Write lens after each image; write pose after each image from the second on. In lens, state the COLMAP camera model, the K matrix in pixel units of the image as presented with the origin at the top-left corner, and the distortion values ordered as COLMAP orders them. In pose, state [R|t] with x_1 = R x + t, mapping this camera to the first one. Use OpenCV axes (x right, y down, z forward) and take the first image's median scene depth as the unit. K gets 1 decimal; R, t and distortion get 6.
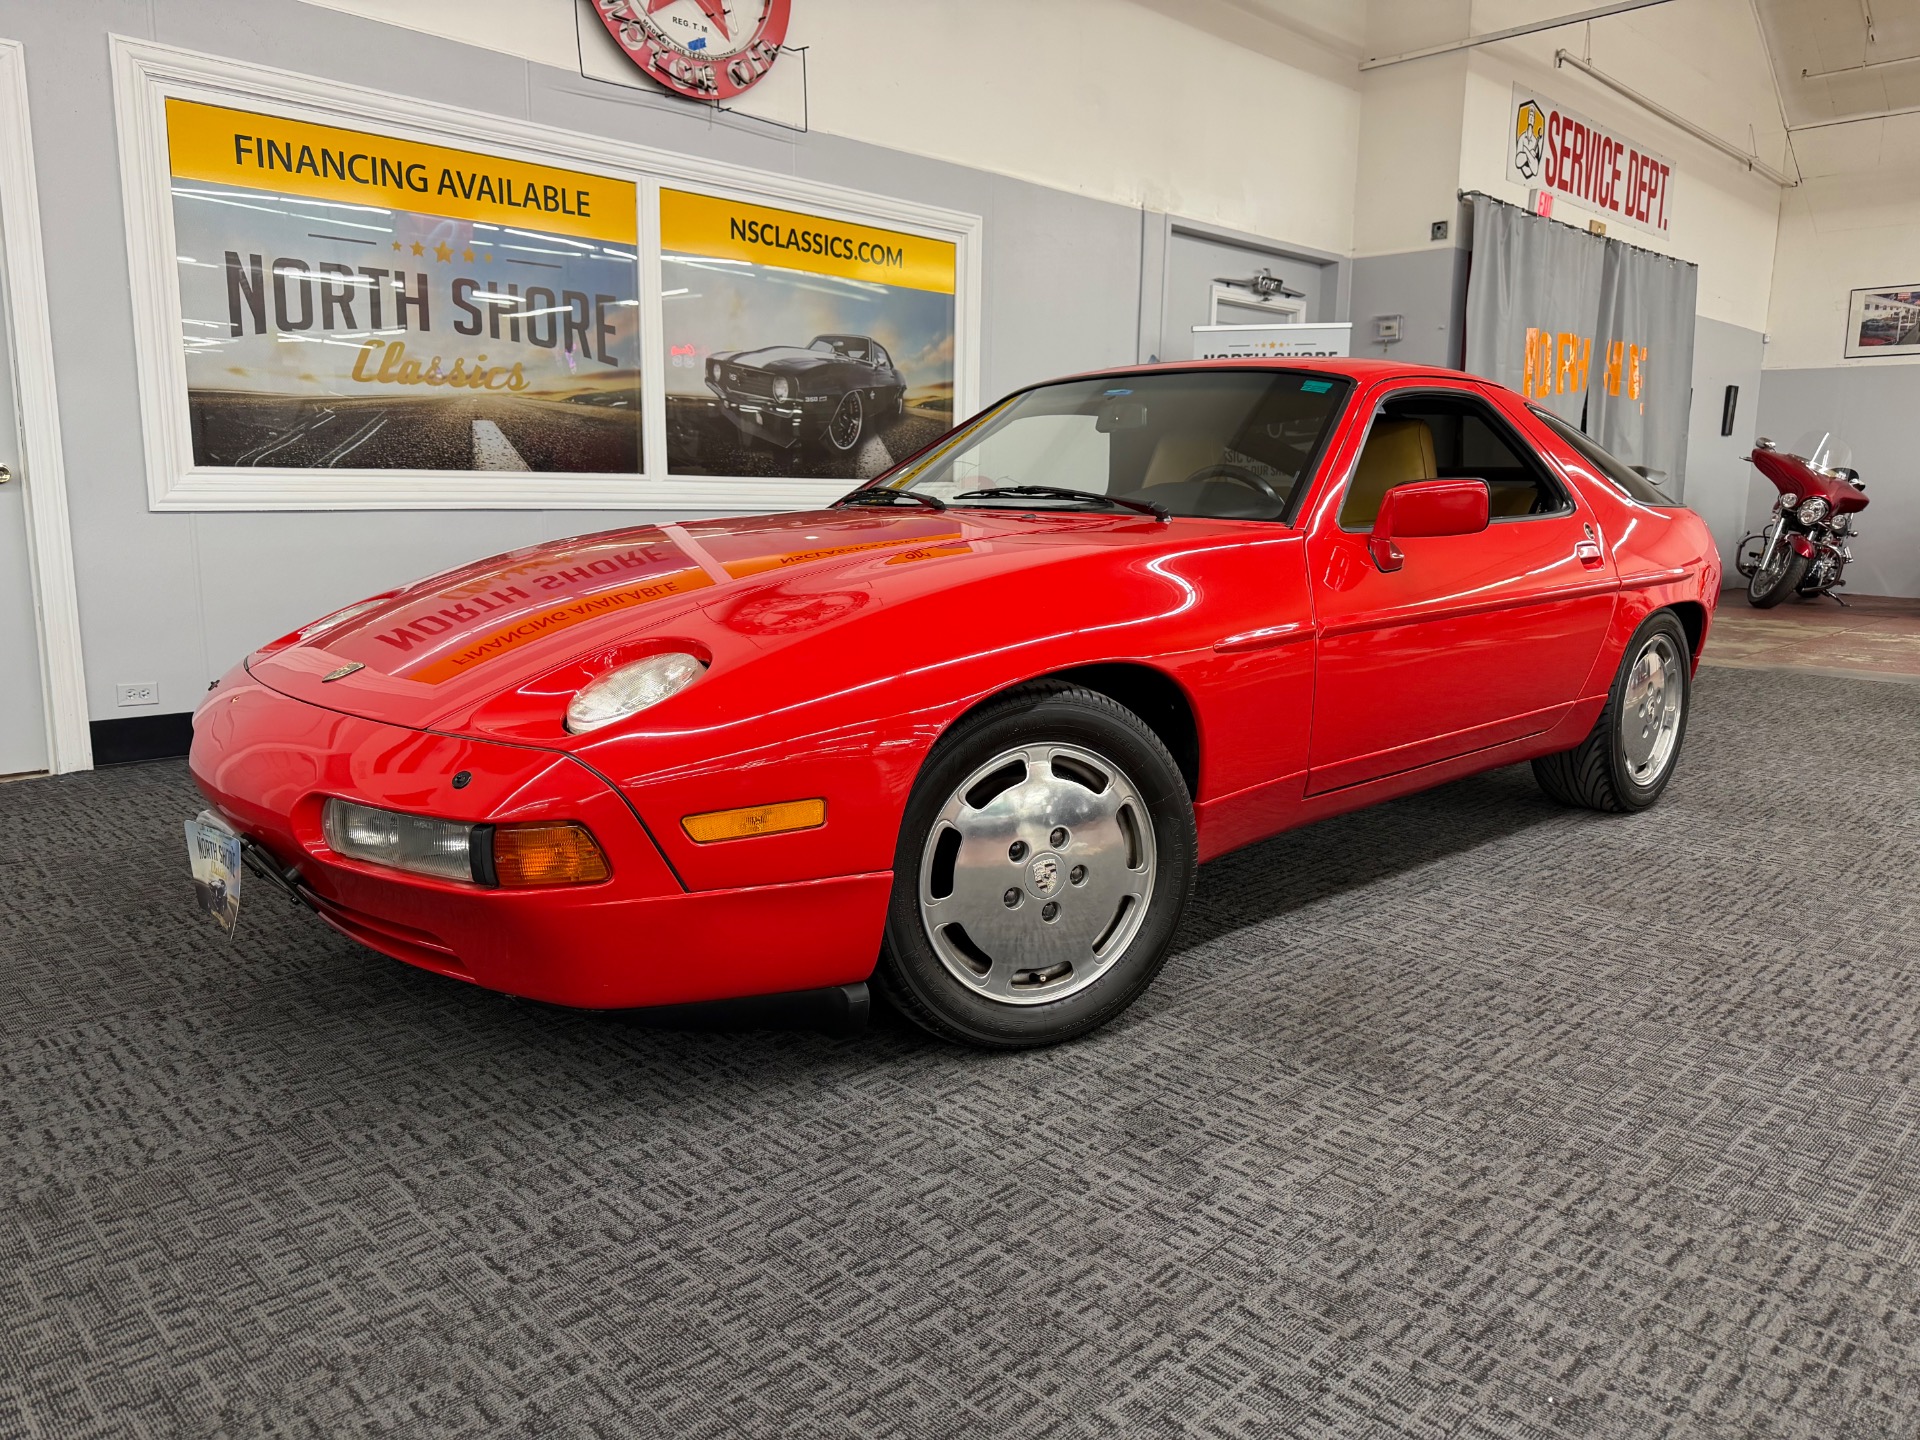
lens RADIAL K [[1365.9, 0, 956.7], [0, 1365.9, 719.6], [0, 0, 1]] dist [0.021630, -0.027638]
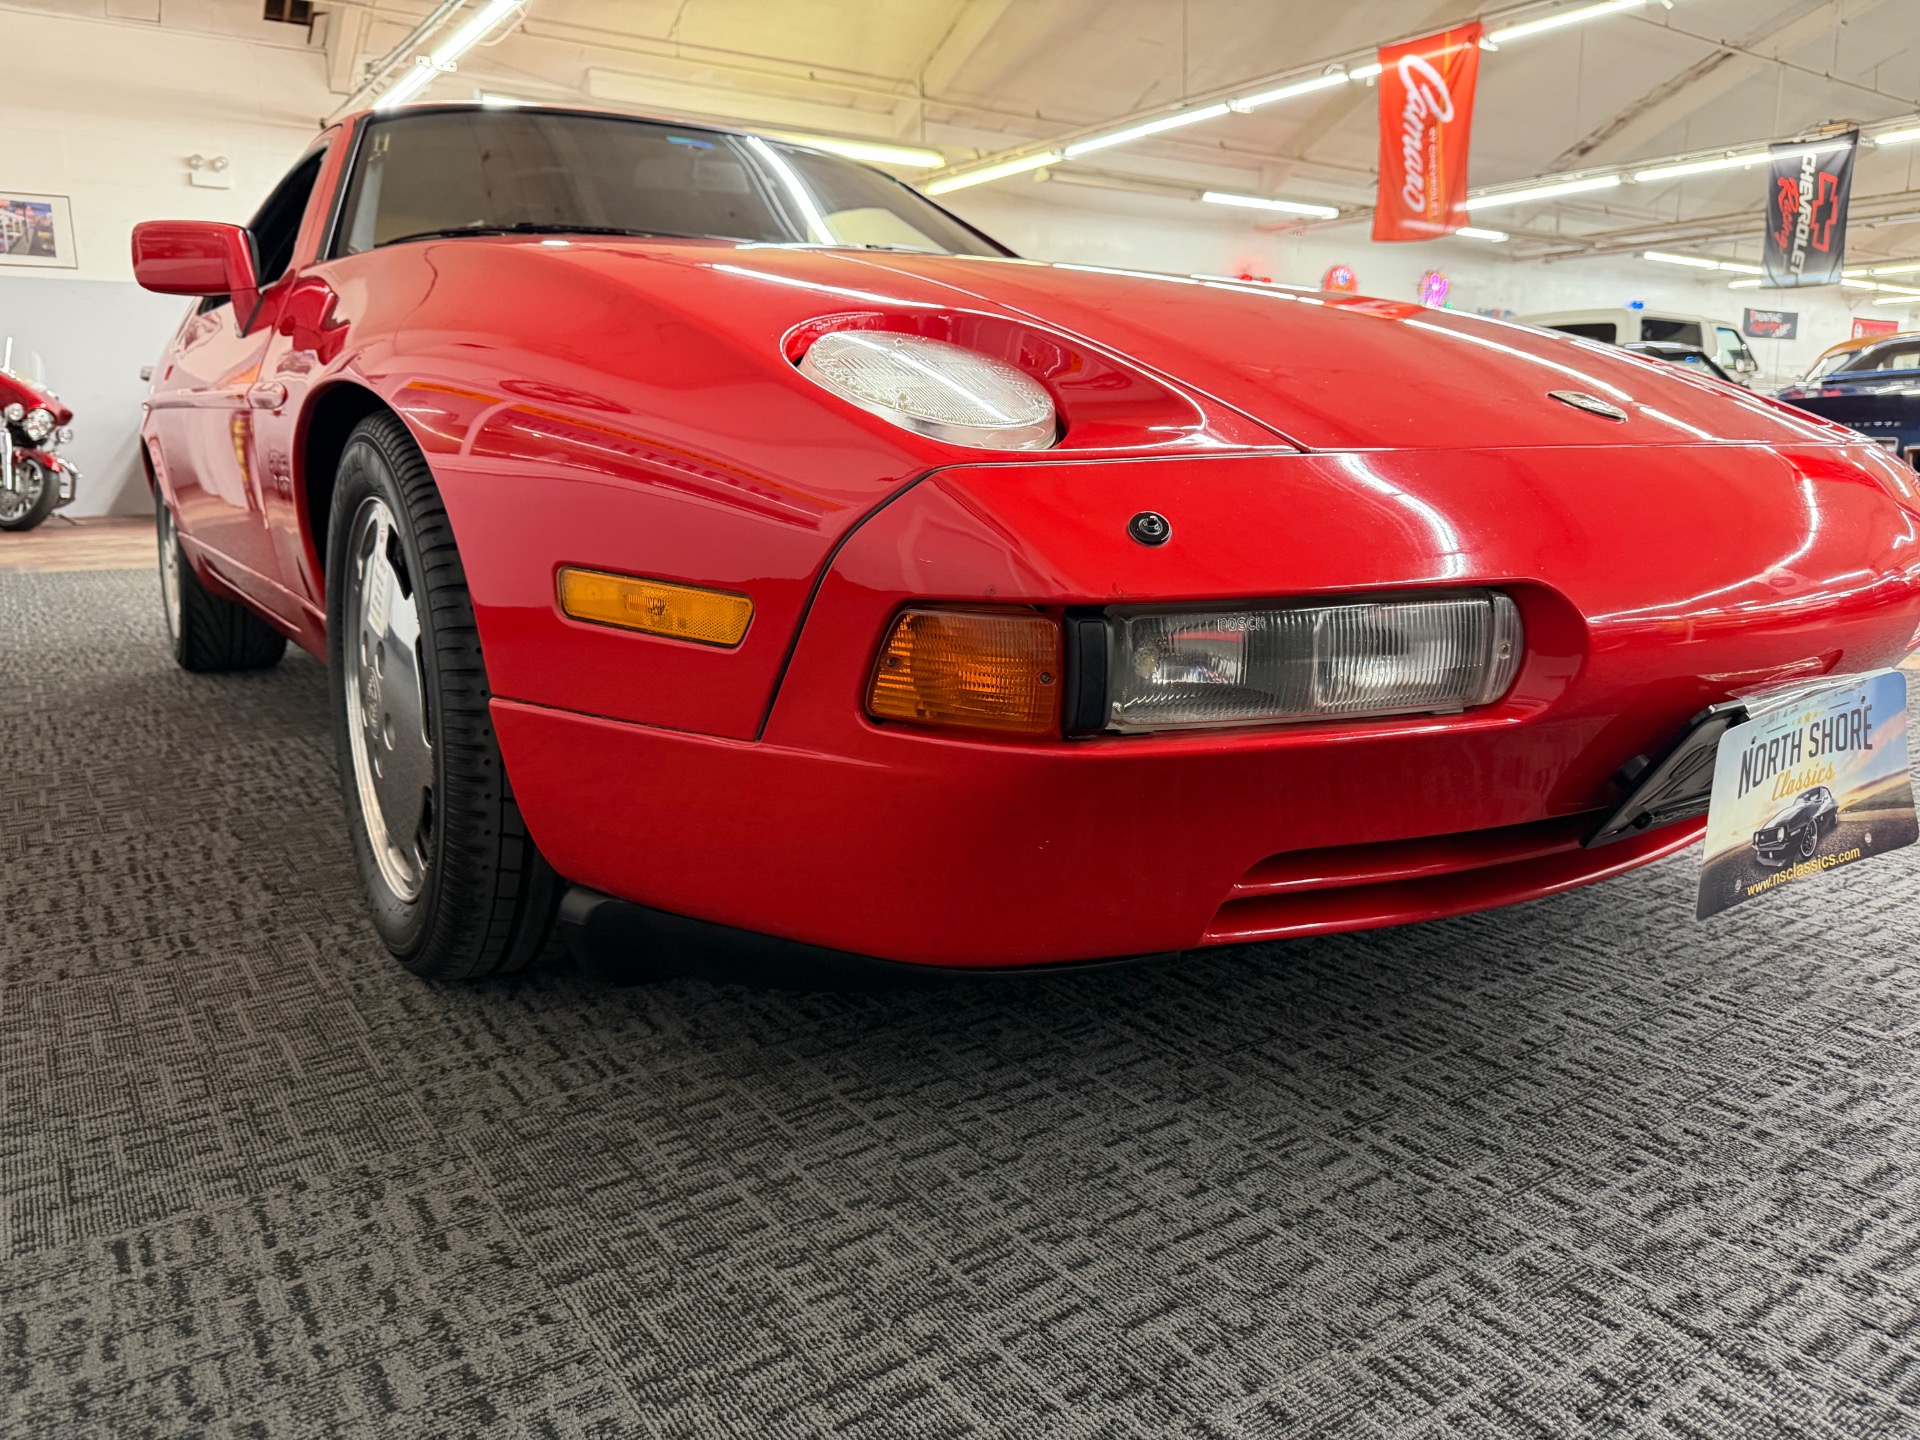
lens RADIAL K [[1375.3, 0, 946.2], [0, 1375.3, 701.8], [0, 0, 1]] dist [-0.001186, -0.007288]
pose [[0.168883, -0.191522, 0.966849, -0.506431], [0.174041, 0.971320, 0.162007, -0.025199], [-0.970149, 0.140911, 0.197373, 0.566467]]
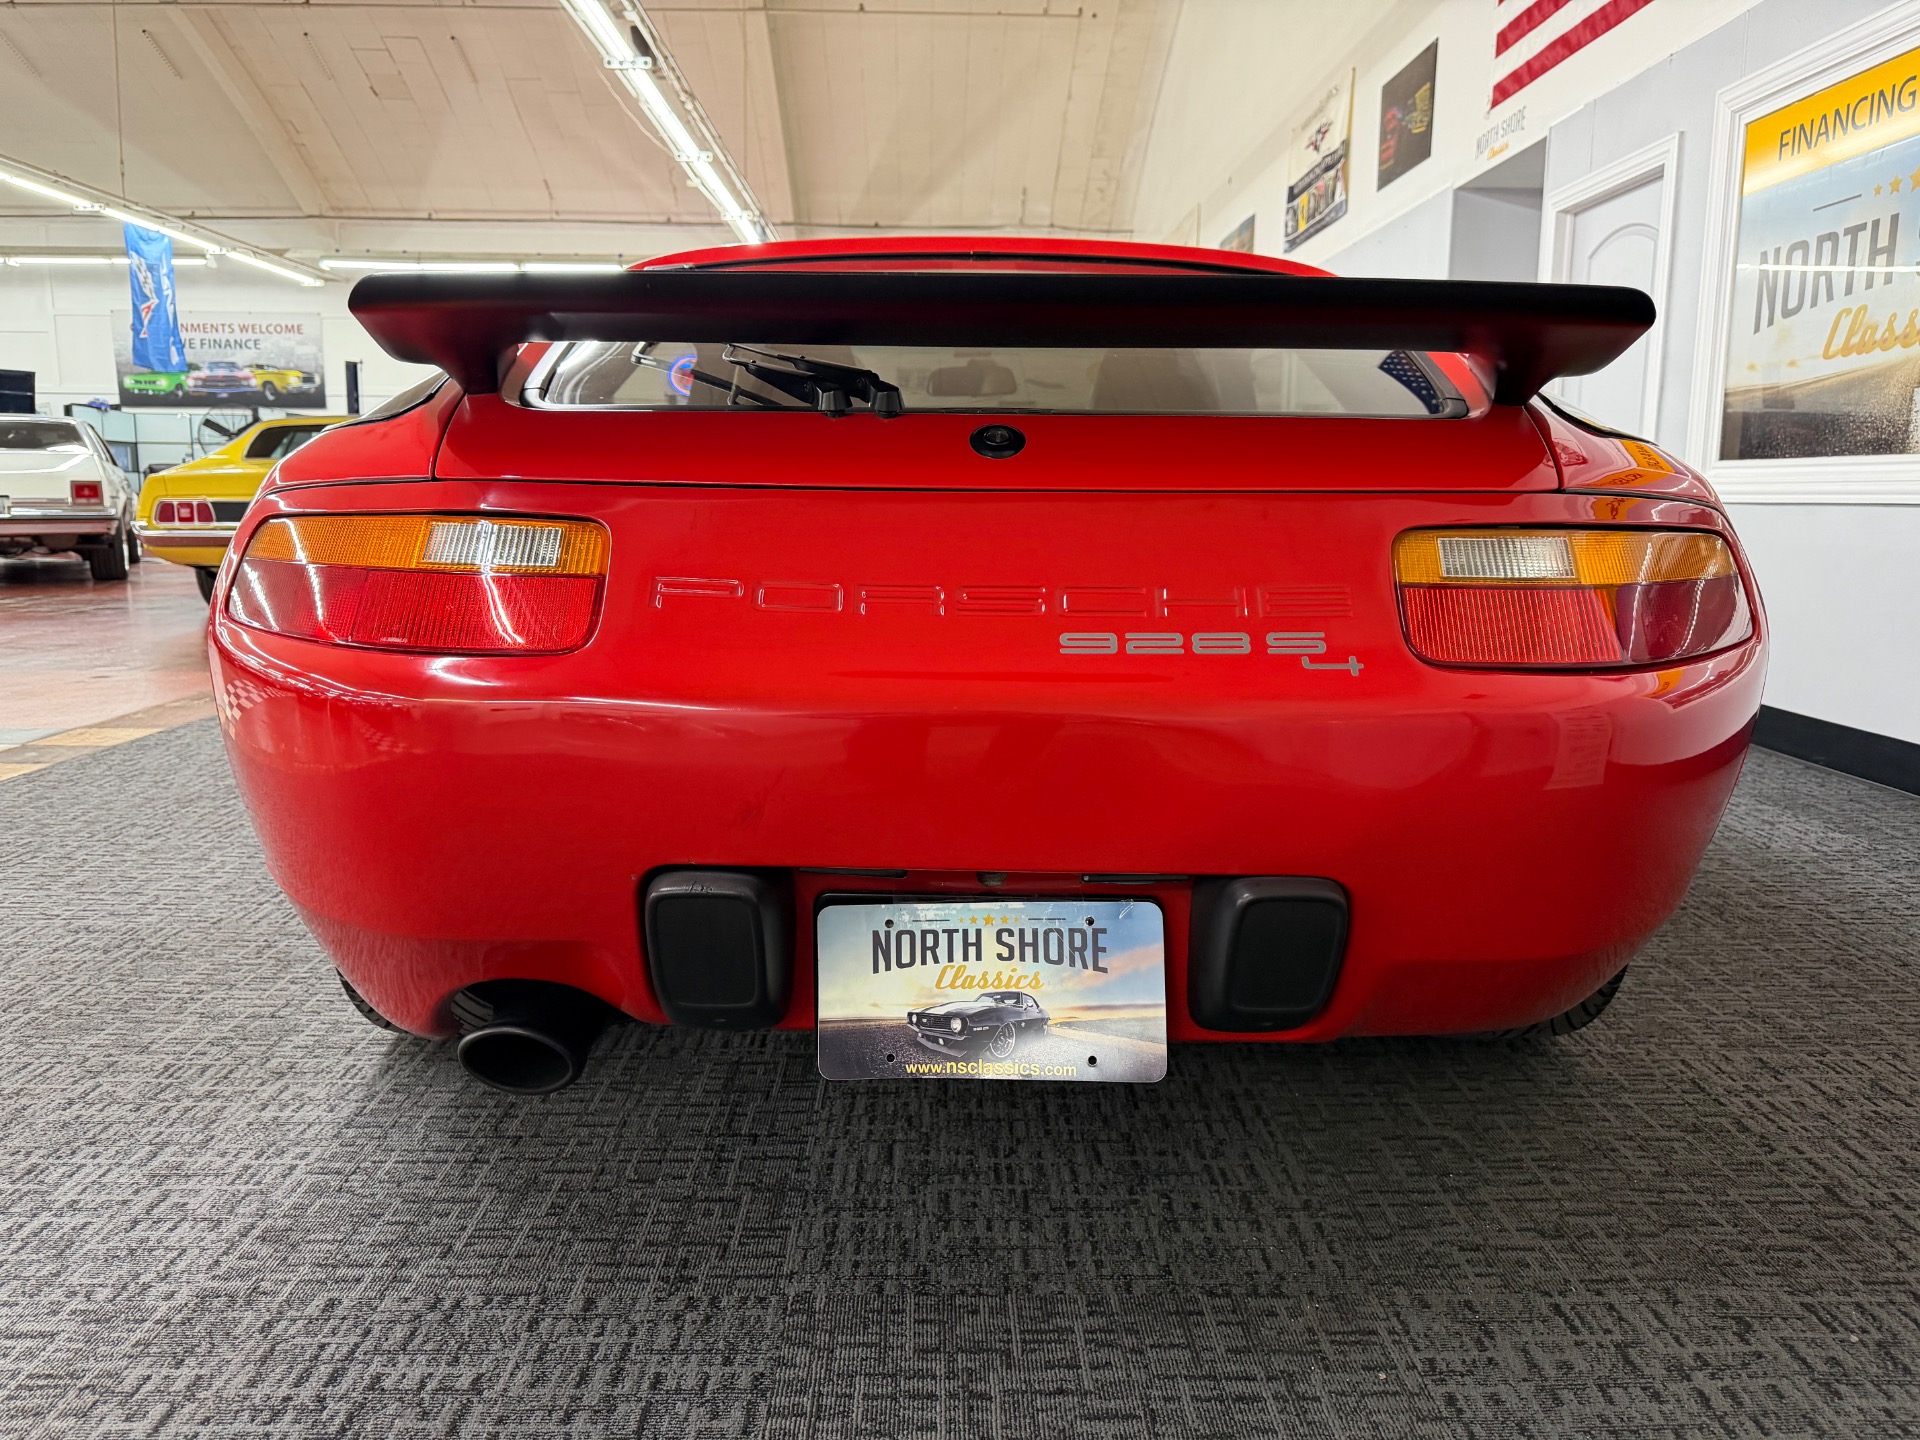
lens RADIAL K [[1379.8, 0, 949.0], [0, 1379.8, 703.7], [0, 0, 1]] dist [0.003931, 0.003482]
pose [[-0.688255, 0.094253, -0.719320, 0.635225], [-0.137464, 0.956619, 0.256874, -0.189701], [0.712326, 0.275675, -0.645441, 1.262211]]
